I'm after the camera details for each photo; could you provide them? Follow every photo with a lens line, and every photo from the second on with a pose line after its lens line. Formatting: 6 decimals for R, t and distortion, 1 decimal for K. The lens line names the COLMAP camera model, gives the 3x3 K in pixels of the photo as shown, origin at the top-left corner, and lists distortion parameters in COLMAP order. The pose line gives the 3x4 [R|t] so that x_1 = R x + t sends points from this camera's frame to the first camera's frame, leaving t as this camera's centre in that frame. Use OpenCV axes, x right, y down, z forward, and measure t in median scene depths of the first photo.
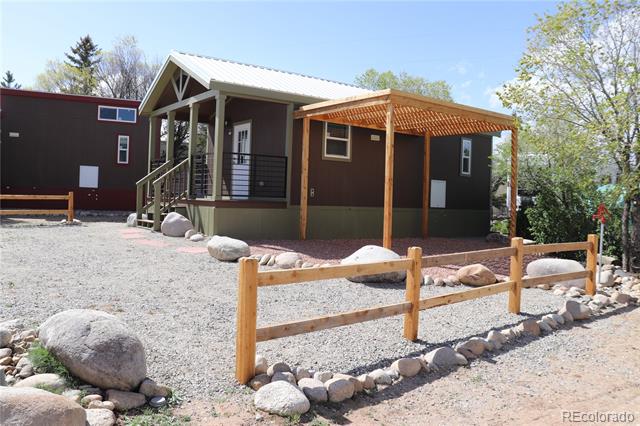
lens RADIAL K [[531.3, 0, 320.0], [0, 531.3, 213.0], [0, 0, 1]] dist [-0.003838, -0.001865]
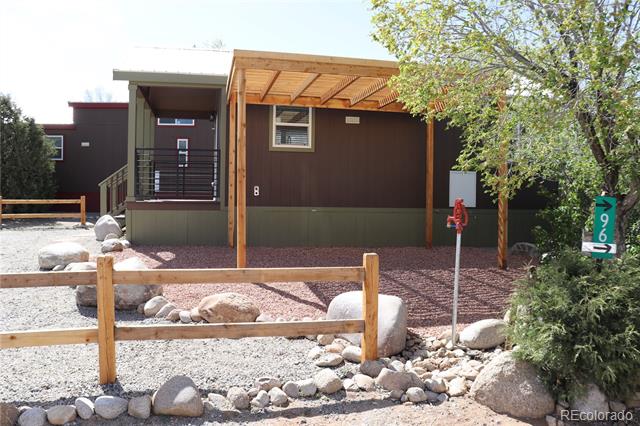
lens RADIAL K [[541.9, 0, 320.0], [0, 541.9, 213.0], [0, 0, 1]] dist [-0.086170, -0.000373]
pose [[0.915011, -0.004728, -0.403401, 0.398557], [0.003027, 0.999984, -0.004853, 0.000068], [0.403417, 0.003219, 0.915011, 0.255784]]
